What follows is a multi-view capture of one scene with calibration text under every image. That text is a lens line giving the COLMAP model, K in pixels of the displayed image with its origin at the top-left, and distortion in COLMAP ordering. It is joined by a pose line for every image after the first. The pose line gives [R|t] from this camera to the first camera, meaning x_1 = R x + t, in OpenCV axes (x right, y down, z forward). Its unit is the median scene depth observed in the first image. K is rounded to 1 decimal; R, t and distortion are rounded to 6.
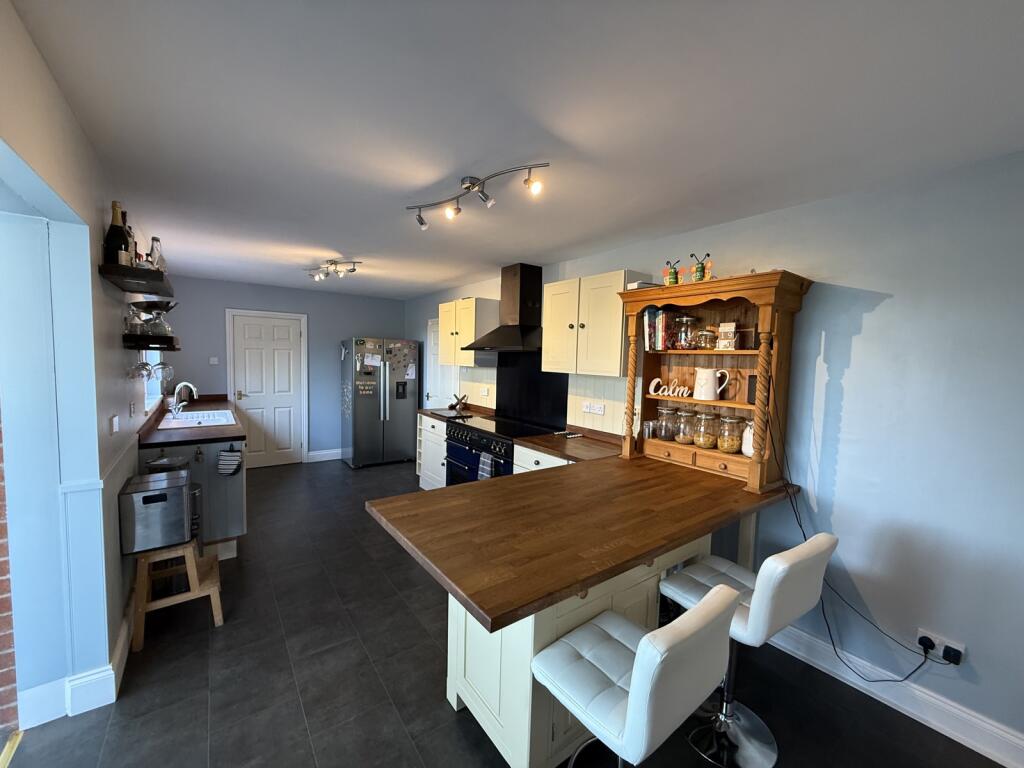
lens RADIAL K [[405.8, 0, 510.3], [0, 405.8, 383.5], [0, 0, 1]] dist [-0.000343, 0.000136]
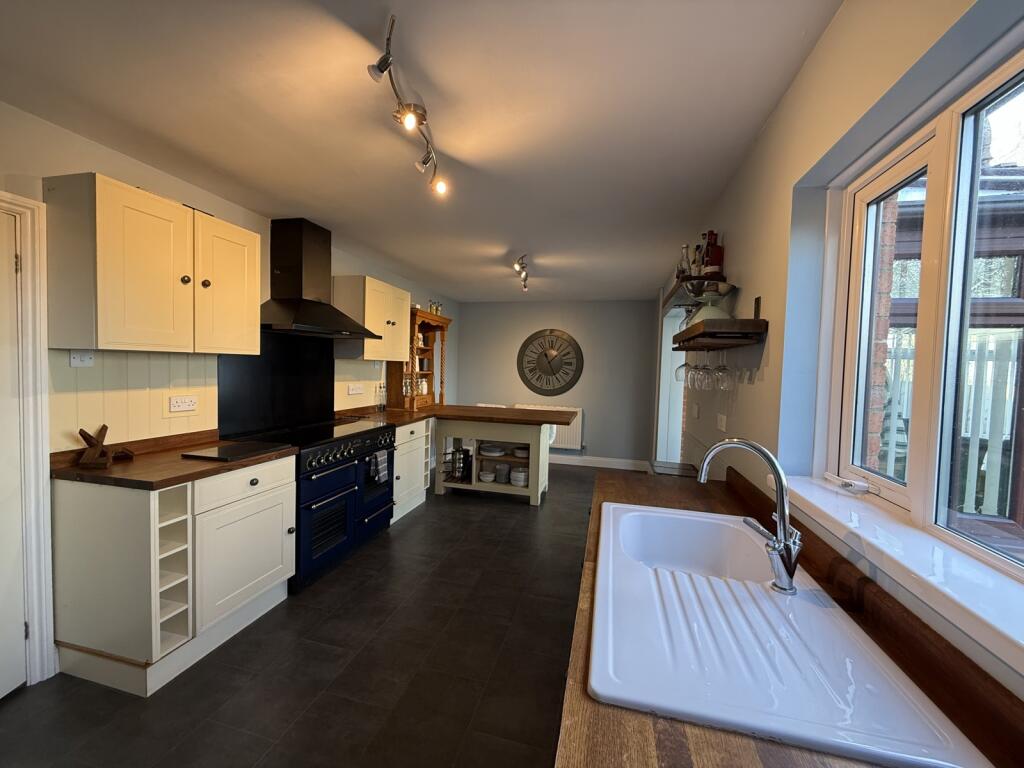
lens RADIAL K [[405.8, 0, 510.3], [0, 405.8, 383.5], [0, 0, 1]] dist [-0.000343, 0.000136]
pose [[-0.631937, -0.078494, 0.771034, -0.967327], [0.003961, 0.994518, 0.104492, -0.076479], [-0.775009, 0.069086, -0.628162, 1.378631]]
